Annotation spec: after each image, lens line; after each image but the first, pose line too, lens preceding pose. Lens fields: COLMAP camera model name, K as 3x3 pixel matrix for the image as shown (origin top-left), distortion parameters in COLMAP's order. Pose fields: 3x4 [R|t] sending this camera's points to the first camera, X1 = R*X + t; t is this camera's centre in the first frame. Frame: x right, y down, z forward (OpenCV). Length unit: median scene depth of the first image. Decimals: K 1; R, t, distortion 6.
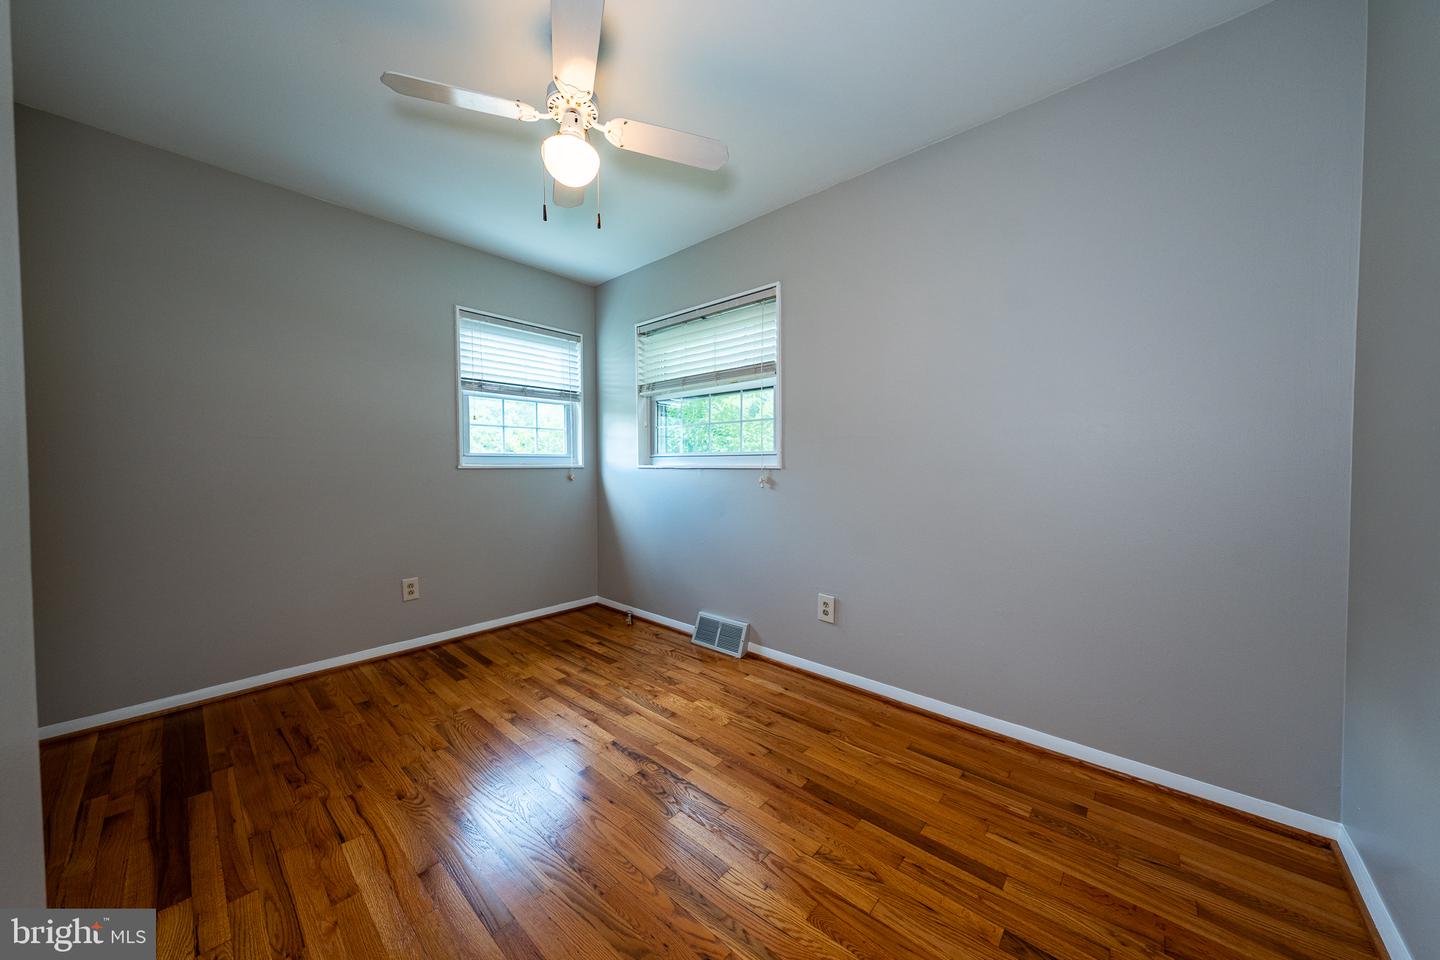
lens RADIAL K [[488.5, 0, 717.4], [0, 488.5, 475.0], [0, 0, 1]] dist [0.001011, 0.000004]
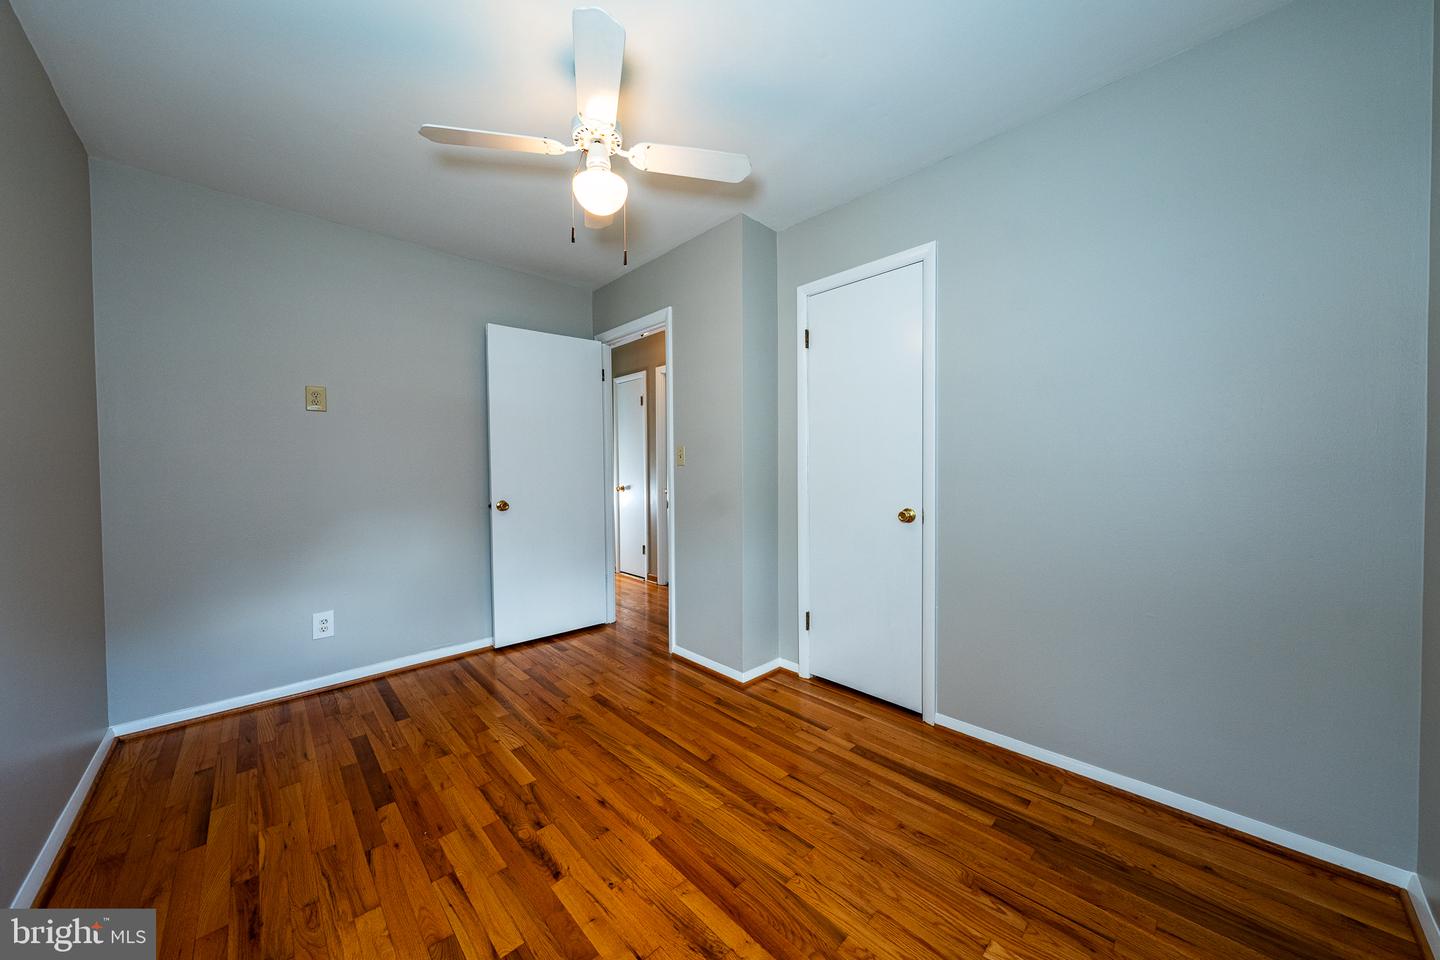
lens RADIAL K [[488.5, 0, 717.4], [0, 488.5, 475.0], [0, 0, 1]] dist [0.001011, 0.000004]
pose [[-0.996882, 0.012967, 0.077833, -0.397333], [0.015917, 0.999174, 0.037402, -0.049267], [-0.077283, 0.038524, -0.996265, 1.306837]]
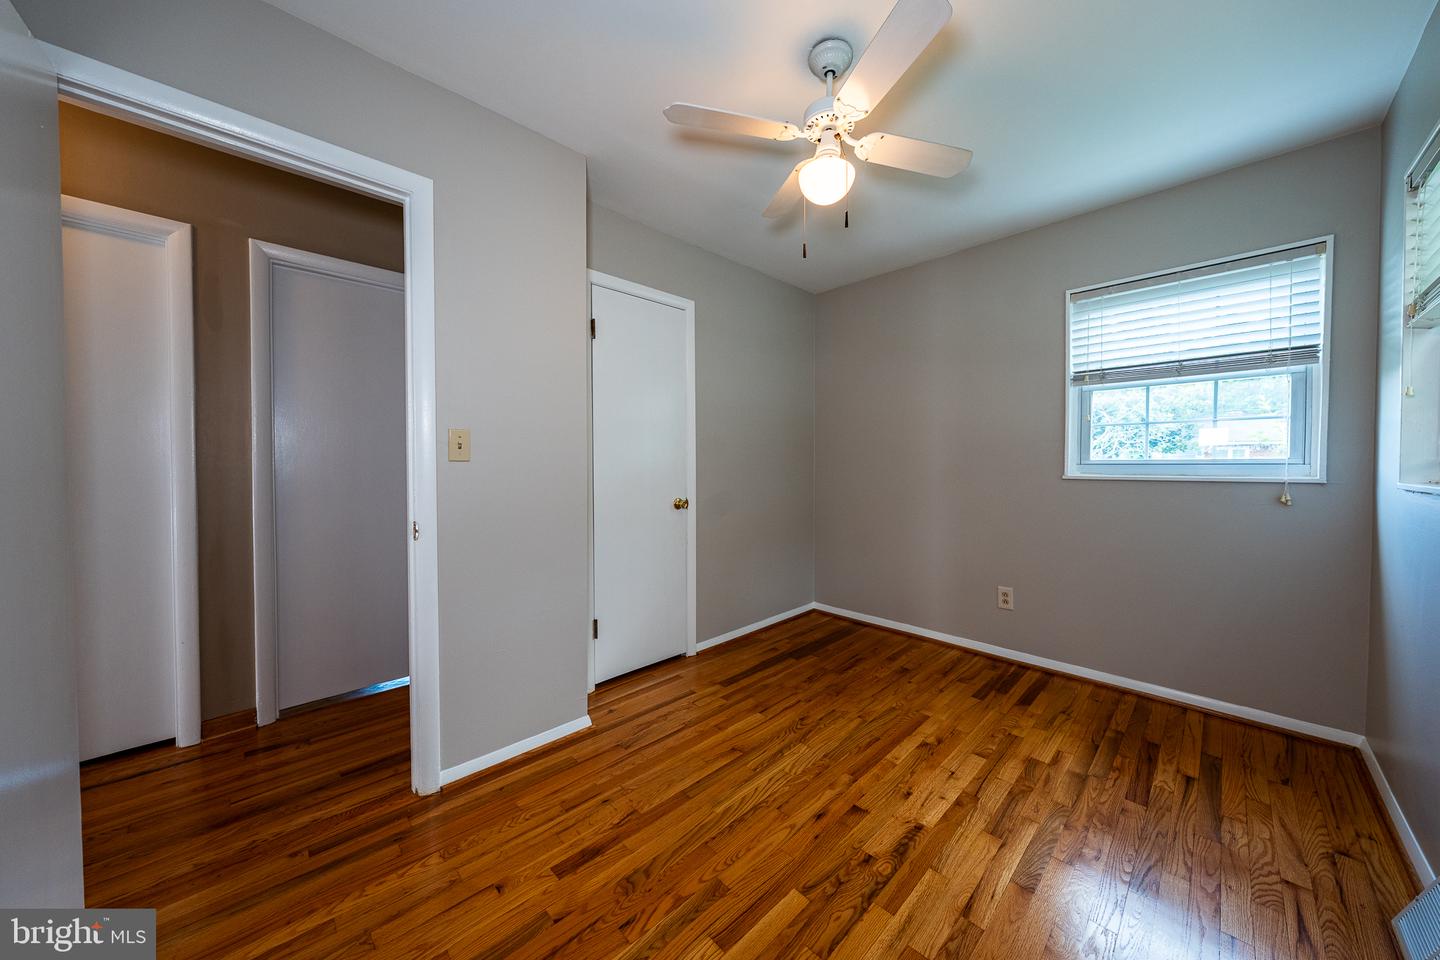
lens RADIAL K [[488.5, 0, 717.4], [0, 488.5, 475.0], [0, 0, 1]] dist [0.001011, 0.000004]
pose [[-0.075183, 0.024508, -0.996868, 0.472252], [-0.020943, 0.999439, 0.026151, -0.036887], [0.996950, 0.022843, -0.074628, 0.557656]]
